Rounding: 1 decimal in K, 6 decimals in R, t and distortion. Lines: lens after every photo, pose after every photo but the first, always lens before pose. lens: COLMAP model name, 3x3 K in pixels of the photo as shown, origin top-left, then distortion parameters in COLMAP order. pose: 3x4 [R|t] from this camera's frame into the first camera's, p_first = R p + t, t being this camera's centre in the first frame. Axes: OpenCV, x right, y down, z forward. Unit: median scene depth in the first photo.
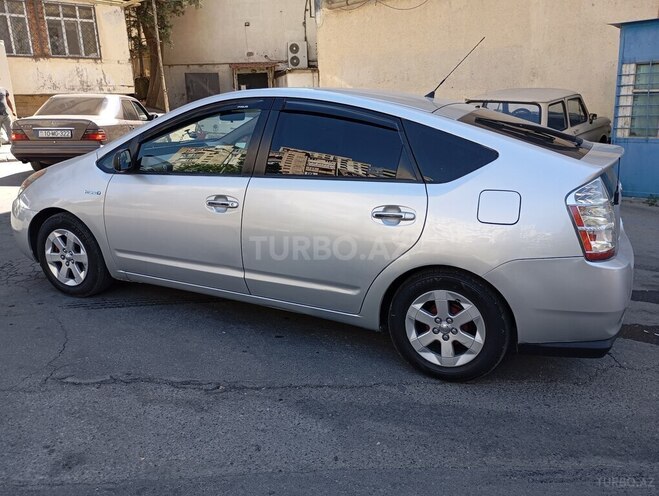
lens RADIAL K [[557.7, 0, 329.5], [0, 557.7, 248.0], [0, 0, 1]] dist [0.059233, -0.076467]
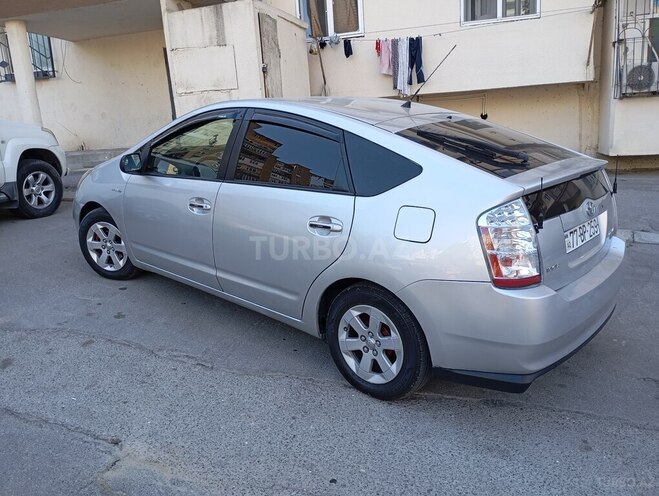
lens RADIAL K [[555.4, 0, 329.5], [0, 555.4, 248.0], [0, 0, 1]] dist [0.063241, -0.082521]
pose [[0.962544, 0.068729, -0.262269, 0.336766], [-0.069216, 0.997574, 0.007393, -0.023066], [0.262141, 0.011037, 0.964967, 0.026901]]
